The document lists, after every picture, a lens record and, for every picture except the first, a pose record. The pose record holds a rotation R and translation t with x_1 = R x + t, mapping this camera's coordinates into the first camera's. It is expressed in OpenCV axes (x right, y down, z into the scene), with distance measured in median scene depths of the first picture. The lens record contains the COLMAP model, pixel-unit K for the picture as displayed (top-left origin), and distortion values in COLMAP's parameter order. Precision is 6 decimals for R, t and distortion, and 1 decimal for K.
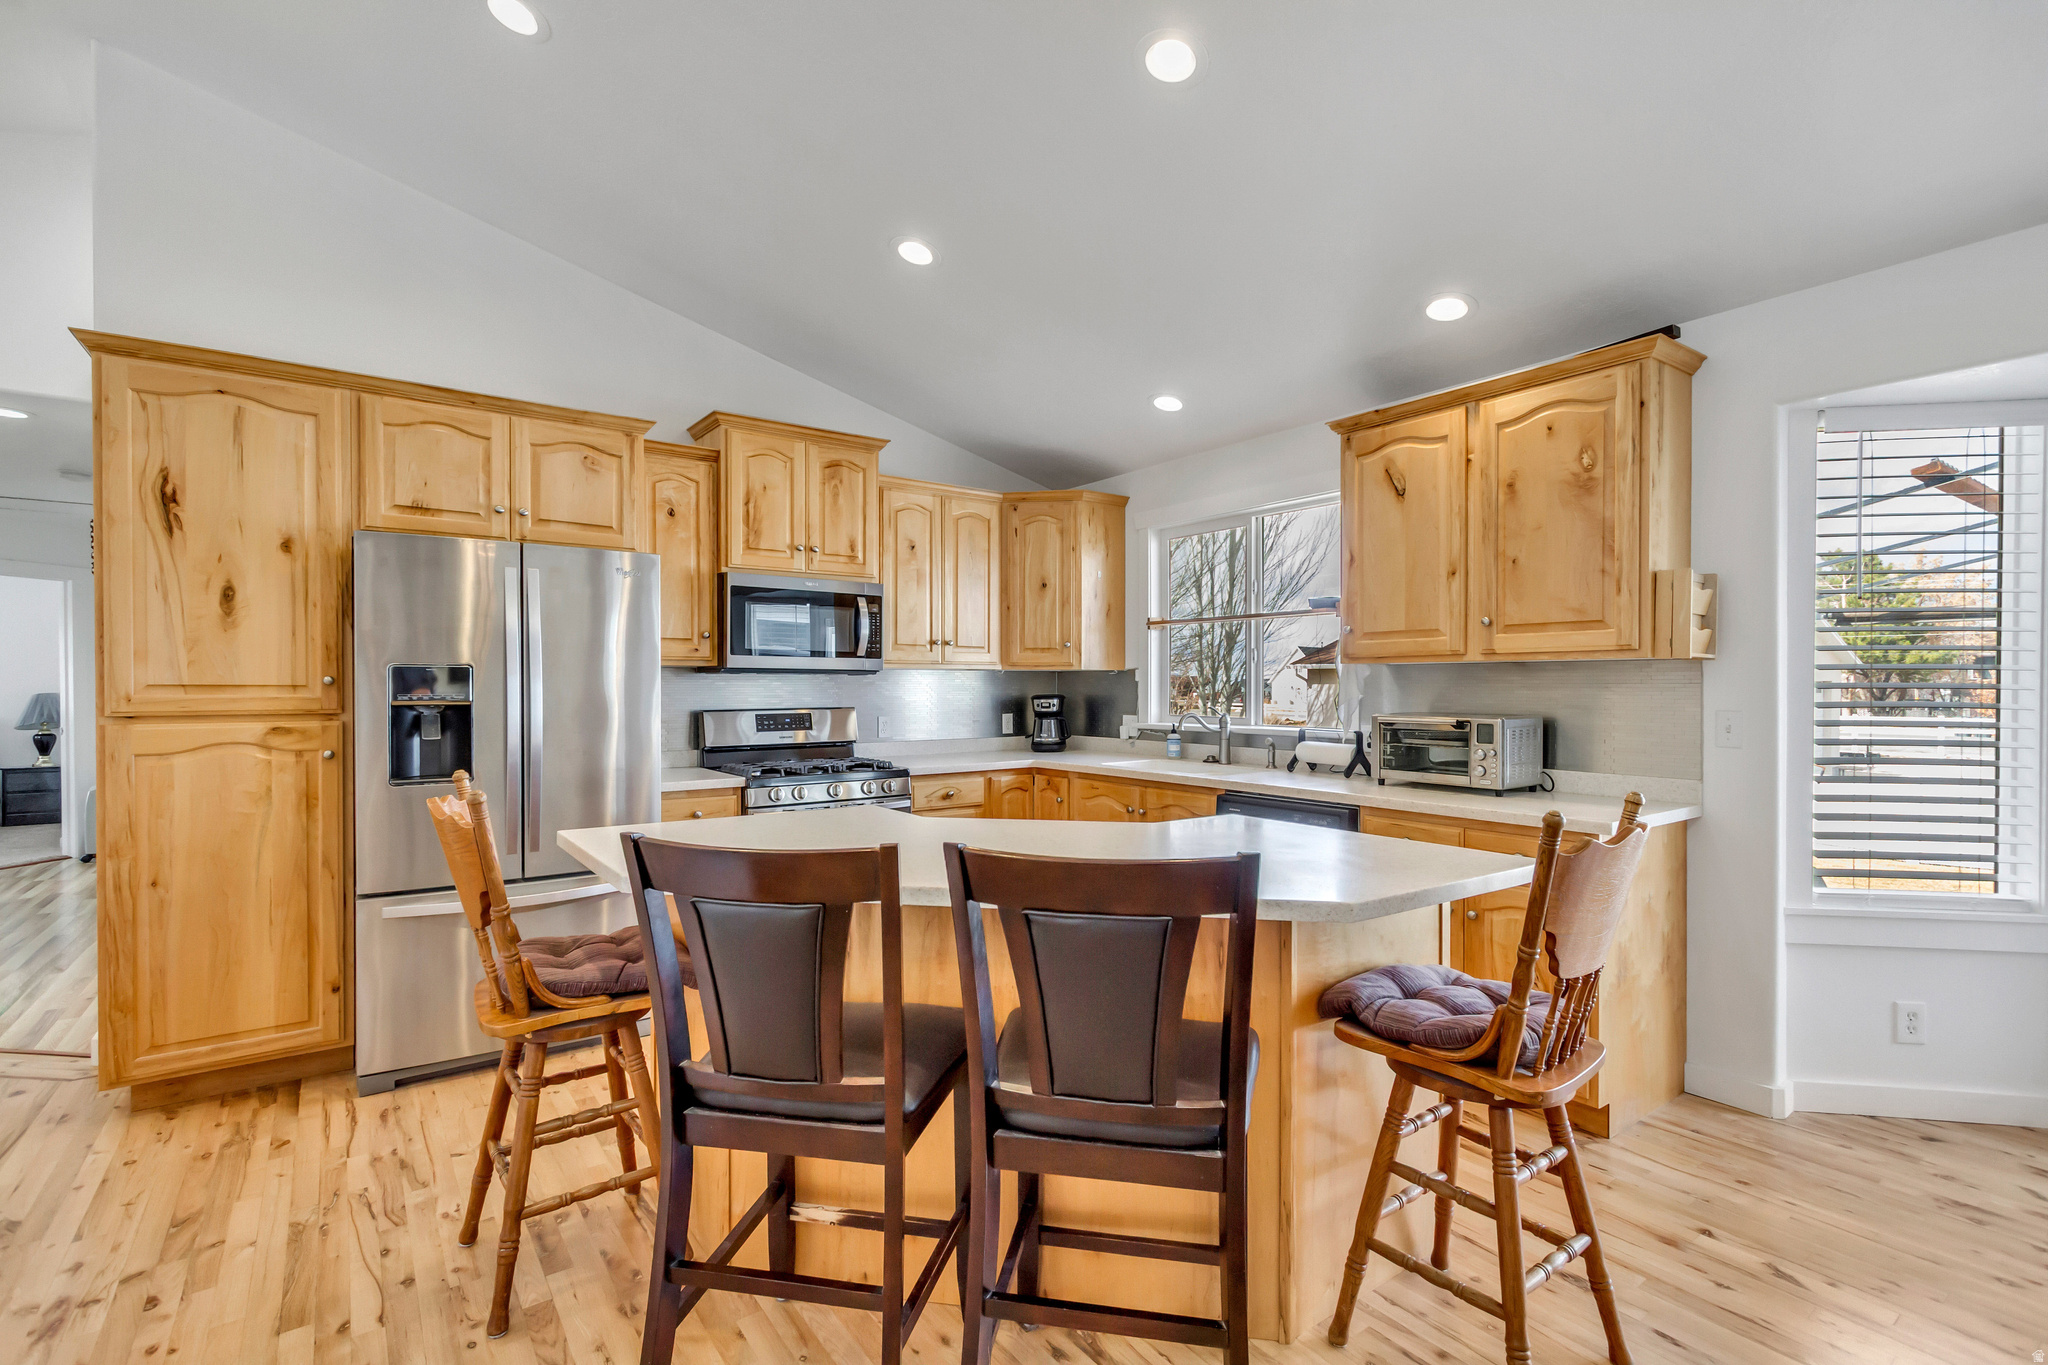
lens RADIAL K [[937.6, 0, 1026.5], [0, 937.6, 690.6], [0, 0, 1]] dist [0.017046, -0.007538]
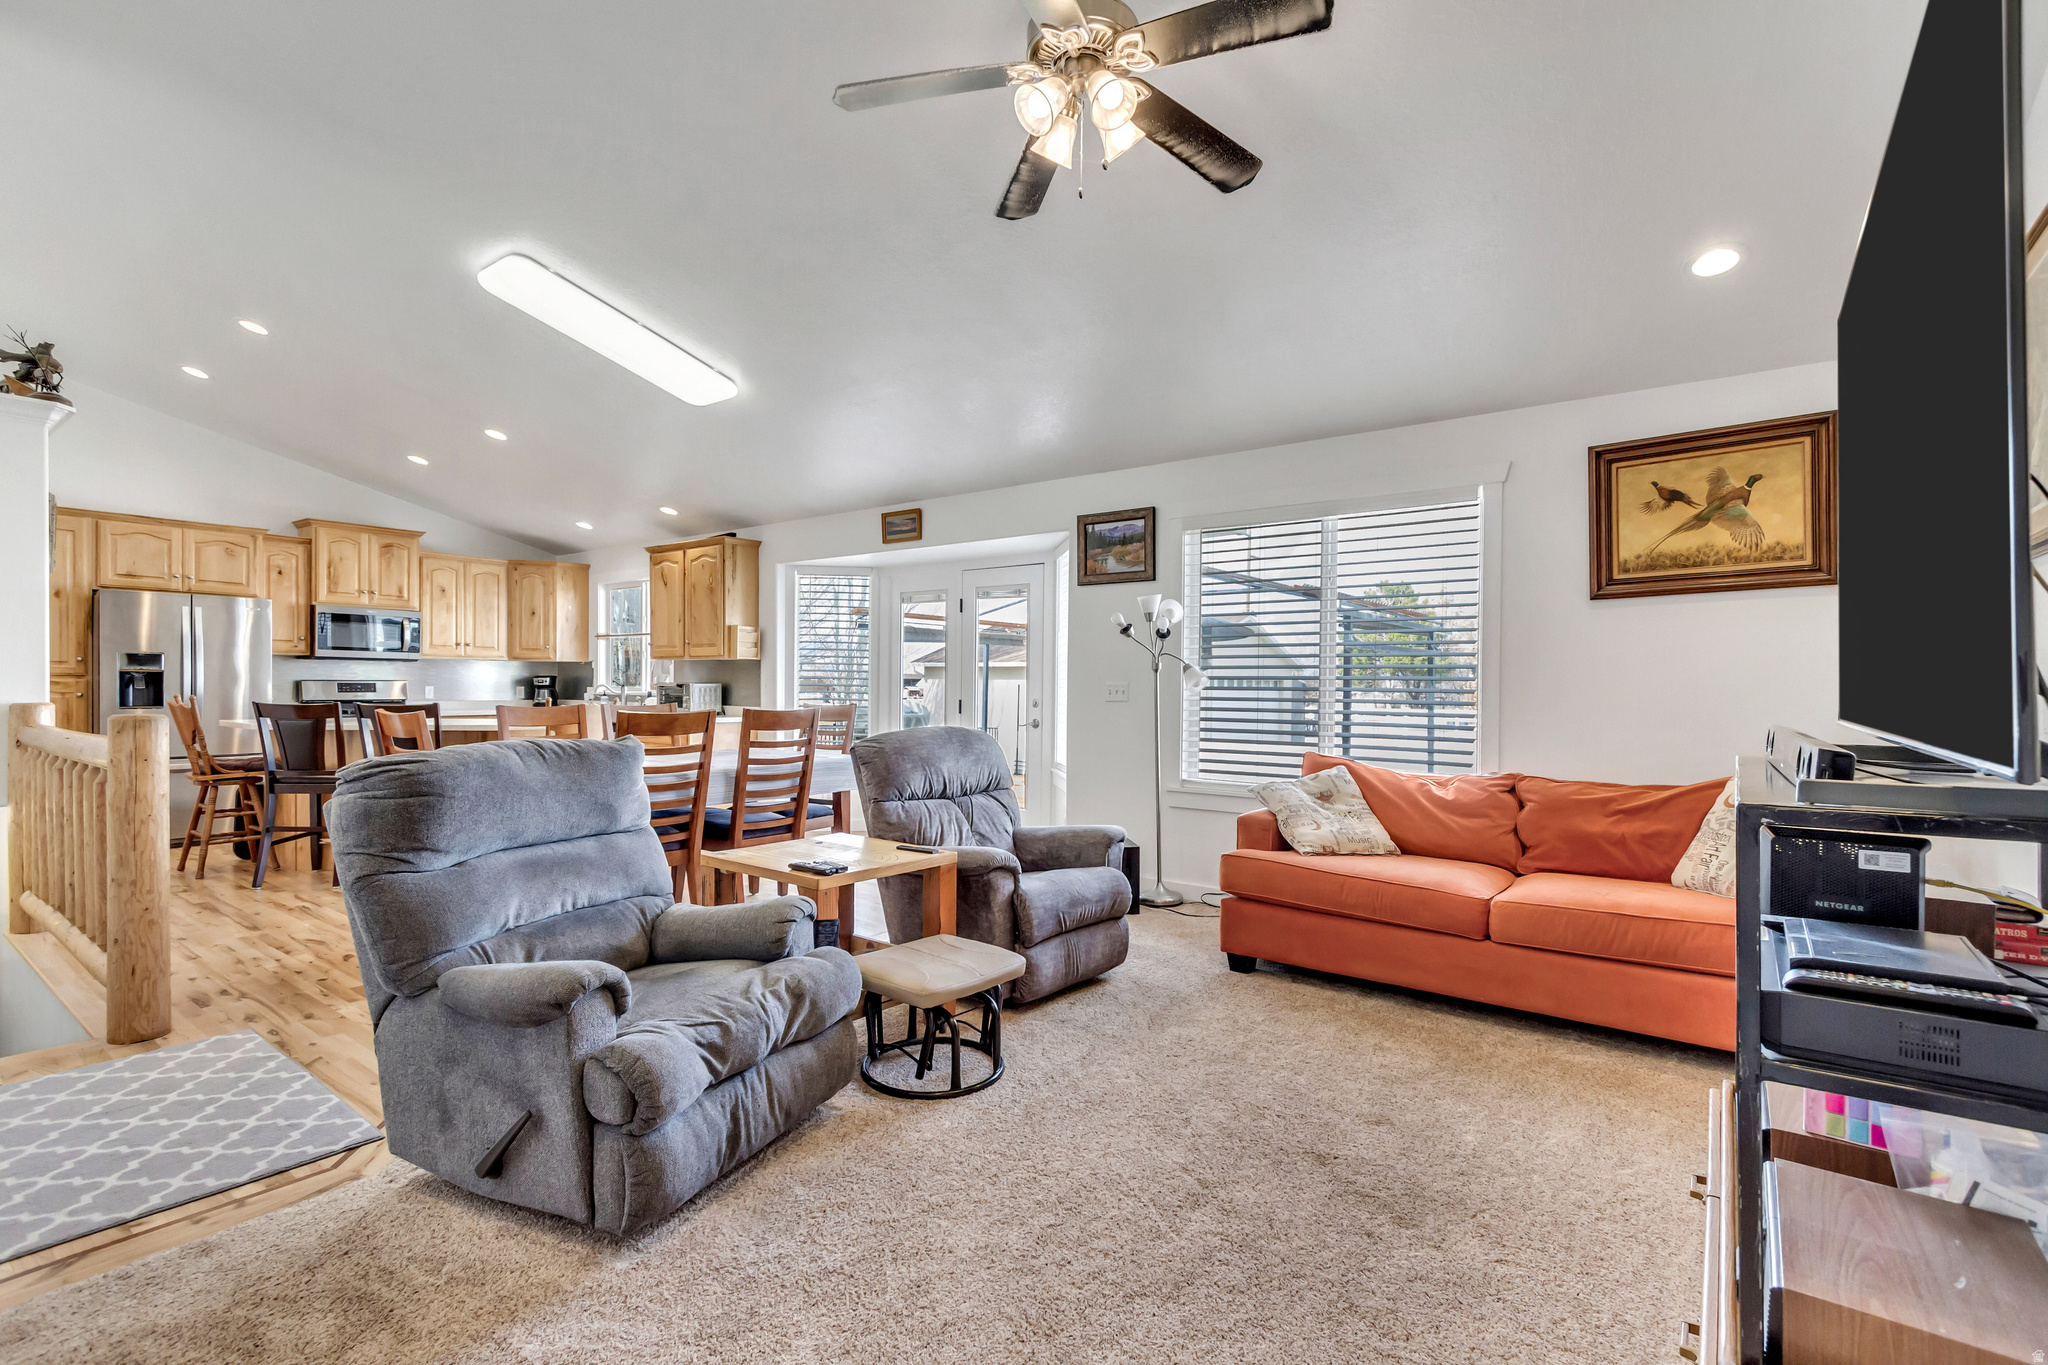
lens RADIAL K [[937.6, 0, 1026.5], [0, 937.6, 690.6], [0, 0, 1]] dist [0.017046, -0.007538]
pose [[0.958273, 0.006294, 0.285786, 0.576257], [-0.007043, 0.999974, 0.001593, 0.035387], [-0.285769, -0.003539, 0.958292, -1.387143]]
